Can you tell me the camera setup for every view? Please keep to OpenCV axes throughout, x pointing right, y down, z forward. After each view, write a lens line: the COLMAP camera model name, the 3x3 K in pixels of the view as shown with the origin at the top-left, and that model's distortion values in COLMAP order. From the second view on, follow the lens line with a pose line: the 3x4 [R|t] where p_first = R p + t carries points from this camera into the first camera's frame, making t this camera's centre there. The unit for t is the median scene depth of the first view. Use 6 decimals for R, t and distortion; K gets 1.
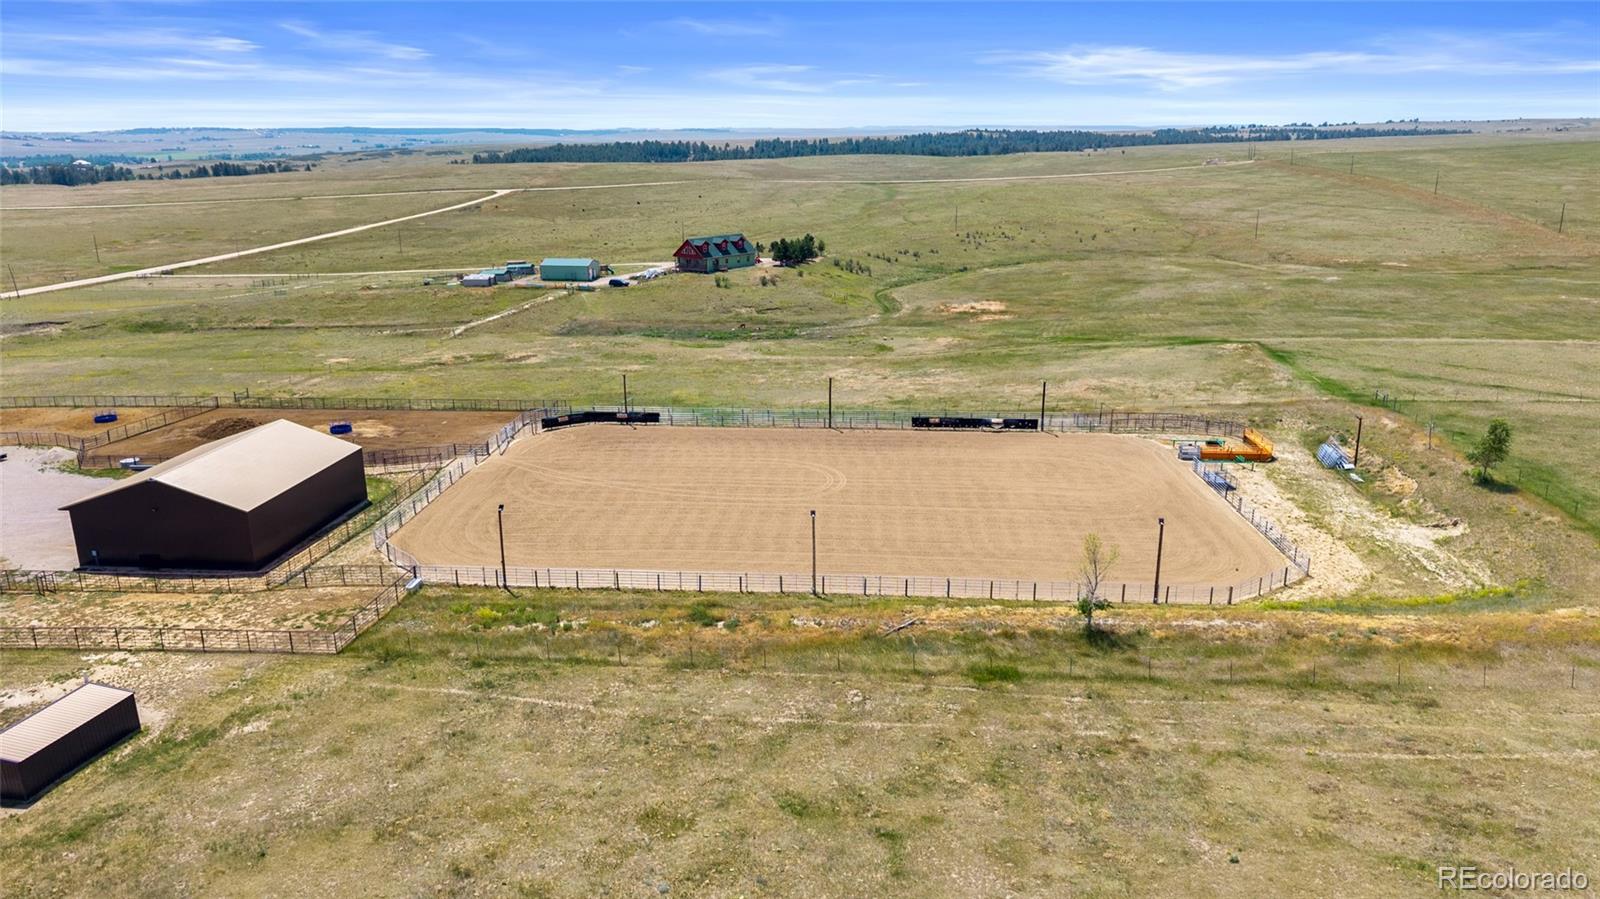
lens RADIAL K [[1055.1, 0, 813.1], [0, 1055.1, 454.3], [0, 0, 1]] dist [0.061871, -0.091761]
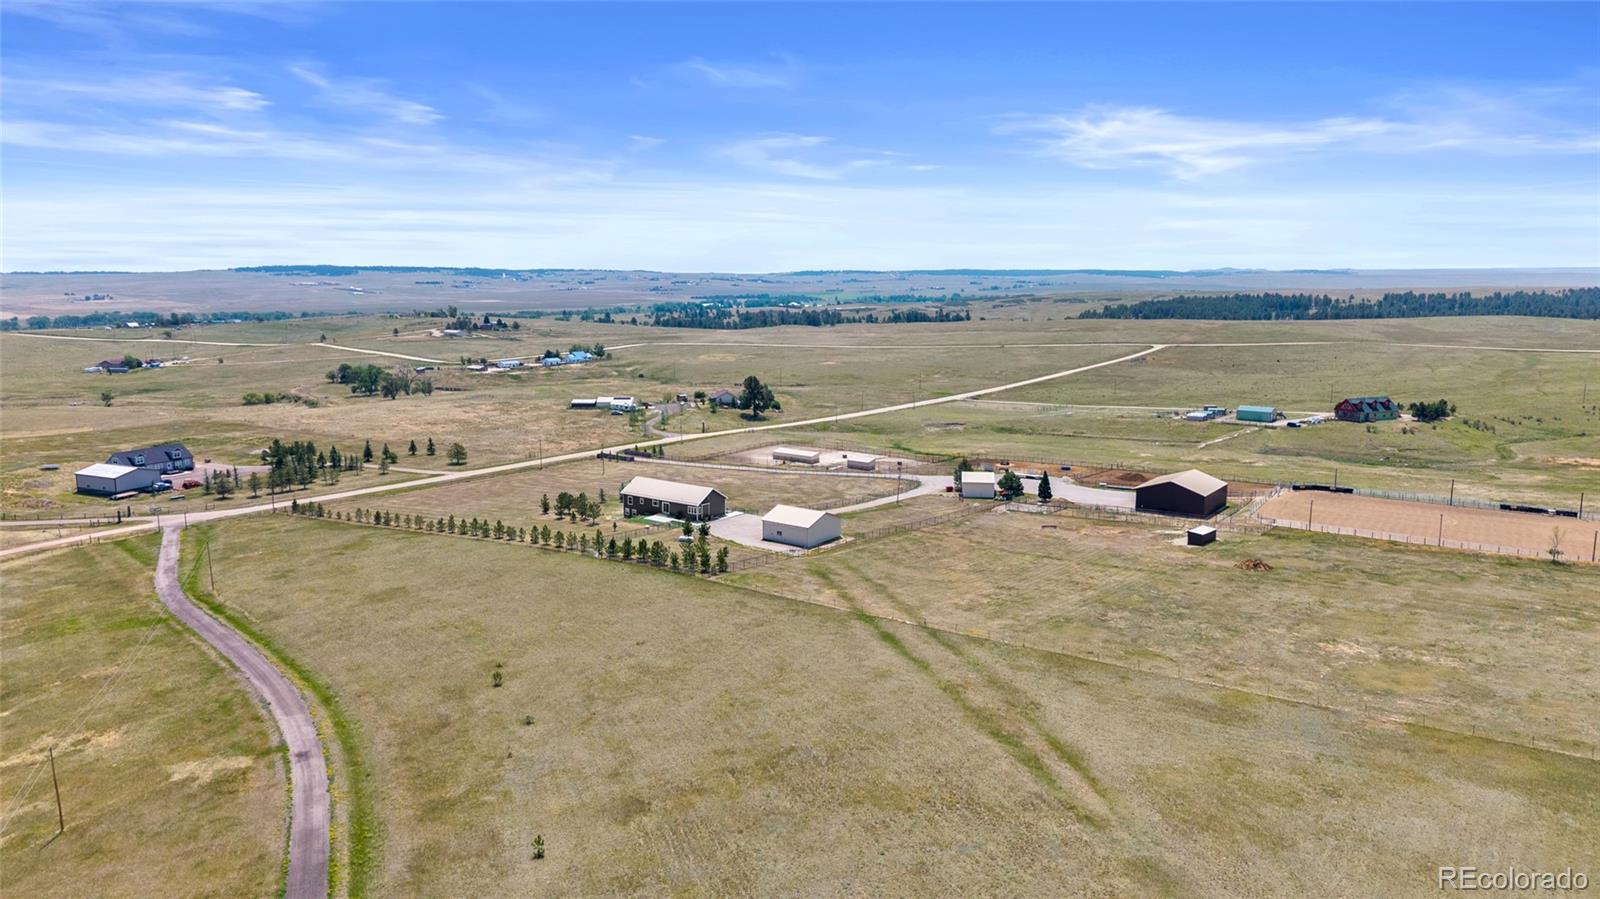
lens RADIAL K [[1030.8, 0, 800.0], [0, 1030.8, 449.5], [0, 0, 1]] dist [0.000085, -0.019487]
pose [[0.847257, 0.087091, -0.523995, -0.007494], [-0.153262, 0.984595, -0.084166, 0.098517], [0.508593, 0.151618, 0.847553, -0.563210]]
